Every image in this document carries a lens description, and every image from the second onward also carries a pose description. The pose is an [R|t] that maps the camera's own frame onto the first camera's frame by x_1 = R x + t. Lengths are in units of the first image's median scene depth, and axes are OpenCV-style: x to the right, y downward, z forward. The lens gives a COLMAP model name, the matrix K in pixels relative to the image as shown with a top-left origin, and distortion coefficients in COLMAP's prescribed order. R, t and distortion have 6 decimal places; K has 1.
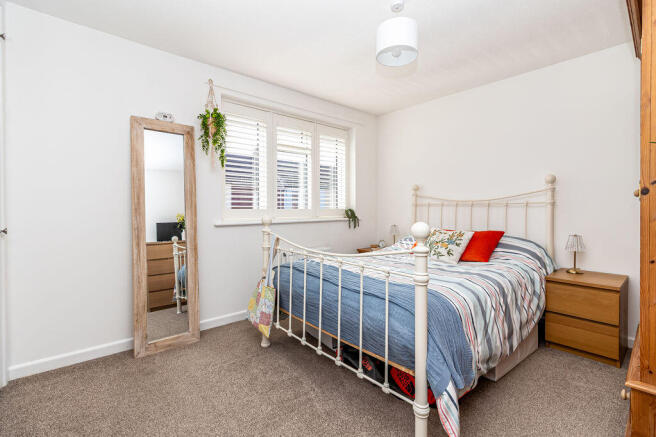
lens RADIAL K [[297.9, 0, 327.1], [0, 297.9, 211.7], [0, 0, 1]] dist [-0.000049, 0.000035]
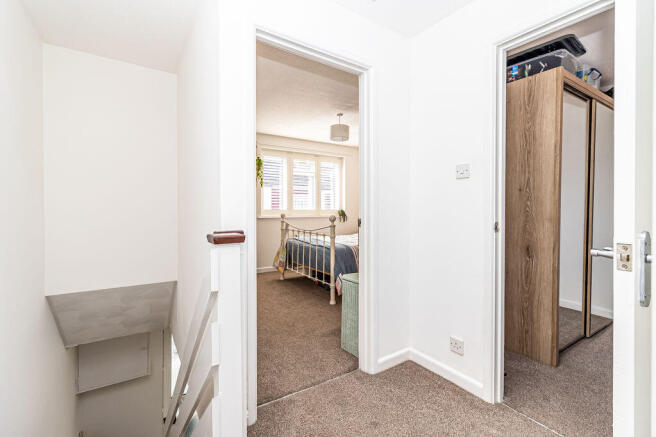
lens RADIAL K [[297.9, 0, 327.1], [0, 297.9, 211.7], [0, 0, 1]] dist [-0.000049, 0.000035]
pose [[0.990733, 0.000217, -0.135826, 0.217920], [0.000046, 0.999998, 0.001935, -0.002883], [0.135826, -0.001923, 0.990731, -0.564893]]
